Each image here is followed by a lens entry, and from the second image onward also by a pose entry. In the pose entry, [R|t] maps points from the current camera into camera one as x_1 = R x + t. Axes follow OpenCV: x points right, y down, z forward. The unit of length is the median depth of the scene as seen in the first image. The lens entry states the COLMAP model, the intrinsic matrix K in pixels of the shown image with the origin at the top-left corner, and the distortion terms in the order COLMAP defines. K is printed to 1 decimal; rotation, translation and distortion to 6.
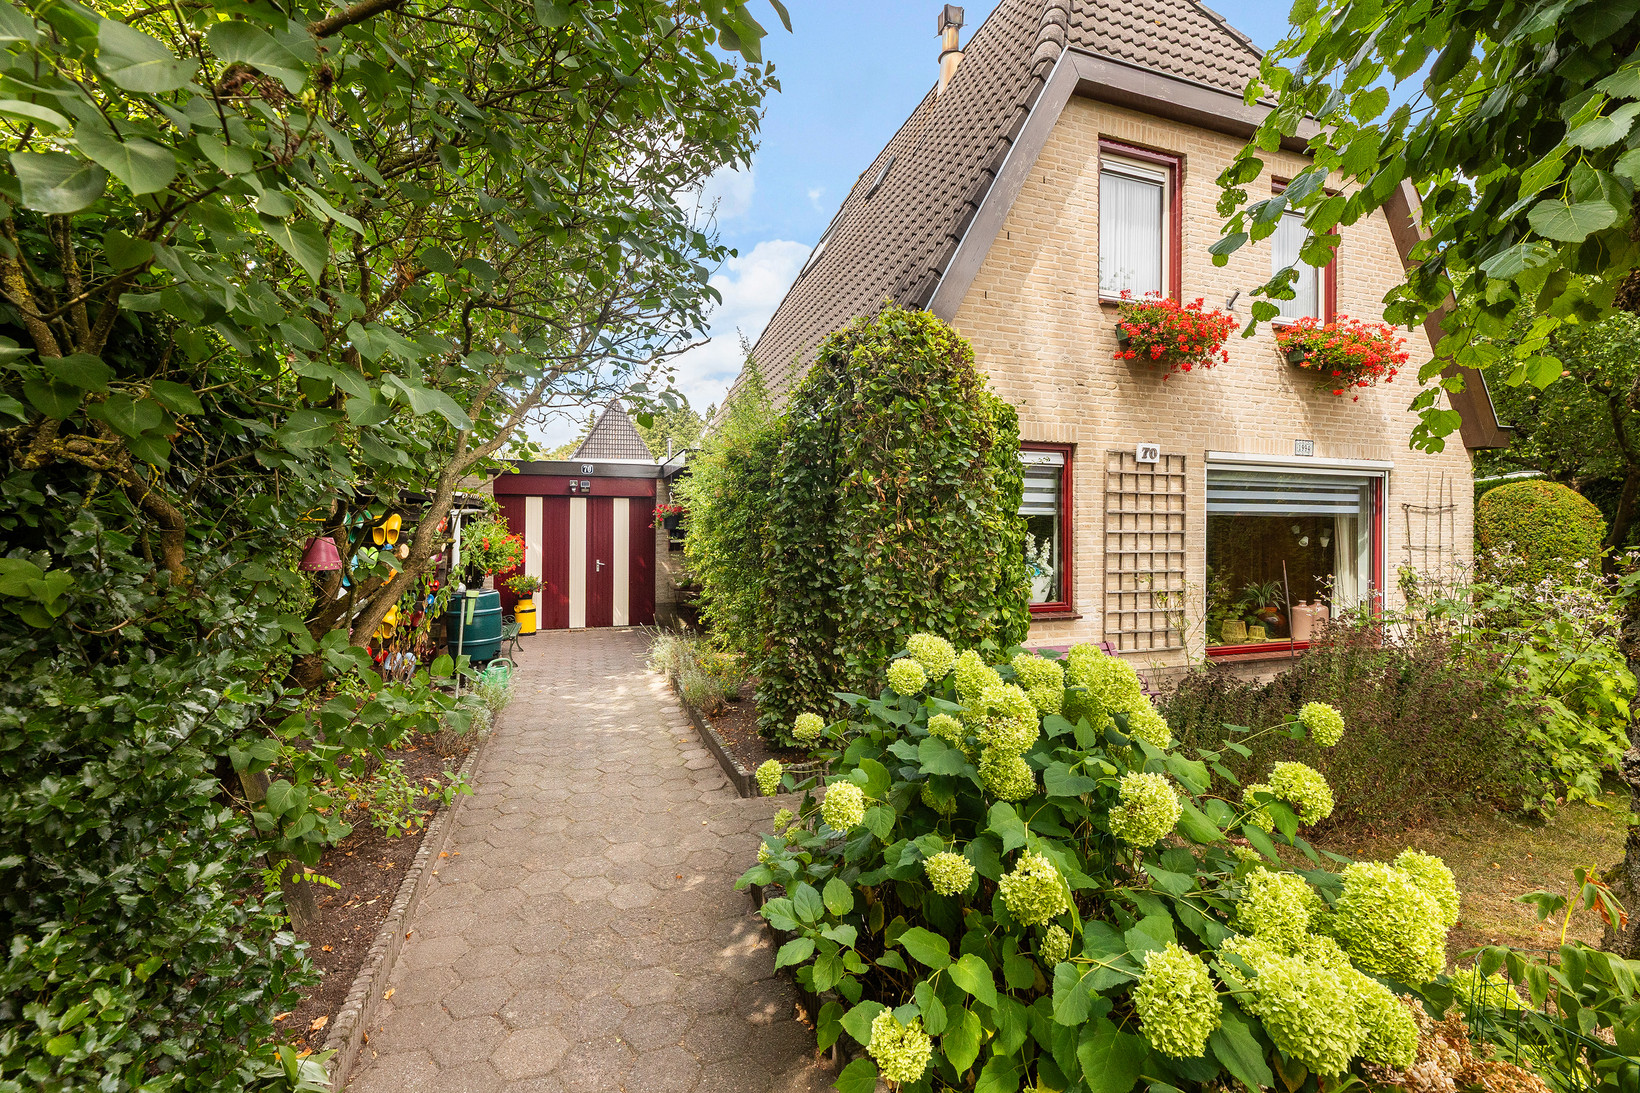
lens RADIAL K [[705.6, 0, 818.5], [0, 705.6, 535.1], [0, 0, 1]] dist [-0.004191, -0.000120]
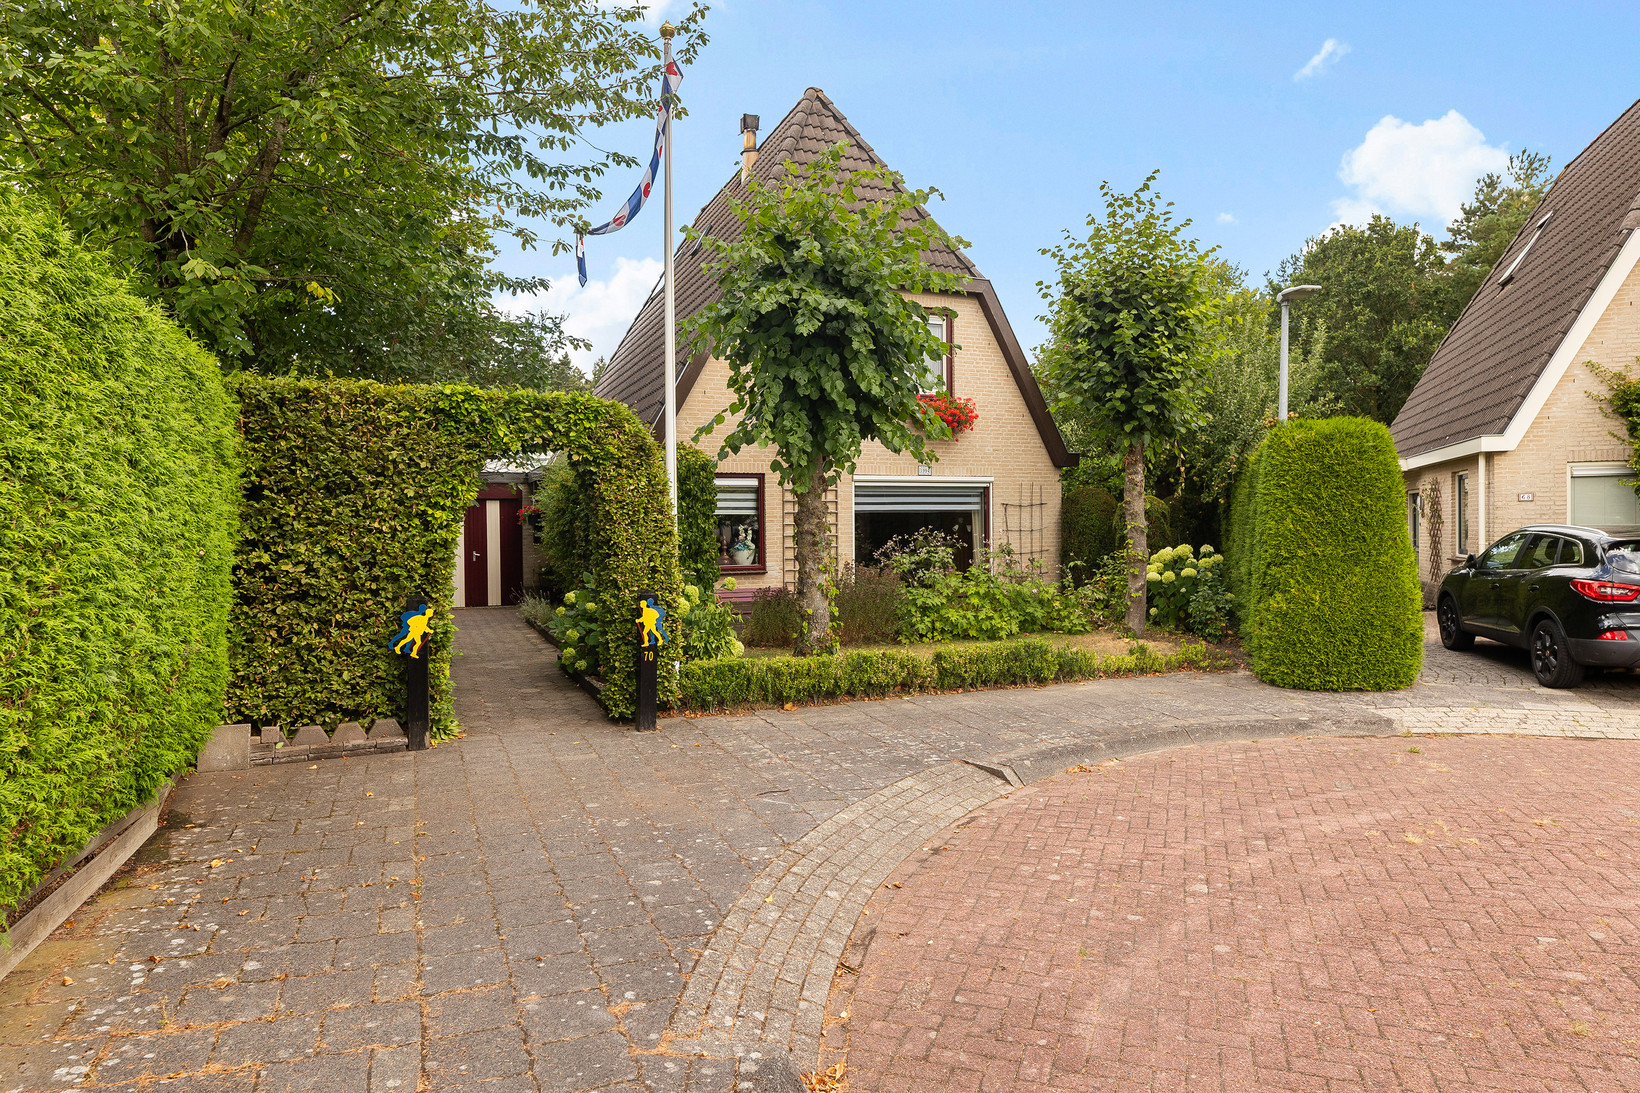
lens RADIAL K [[933.4, 0, 818.8], [0, 933.4, 545.4], [0, 0, 1]] dist [0.006343, 0.000455]
pose [[0.997113, -0.015328, 0.074368, 0.179065], [0.014110, 0.999758, 0.016875, 0.006503], [-0.074609, -0.015777, 0.997088, -0.726717]]
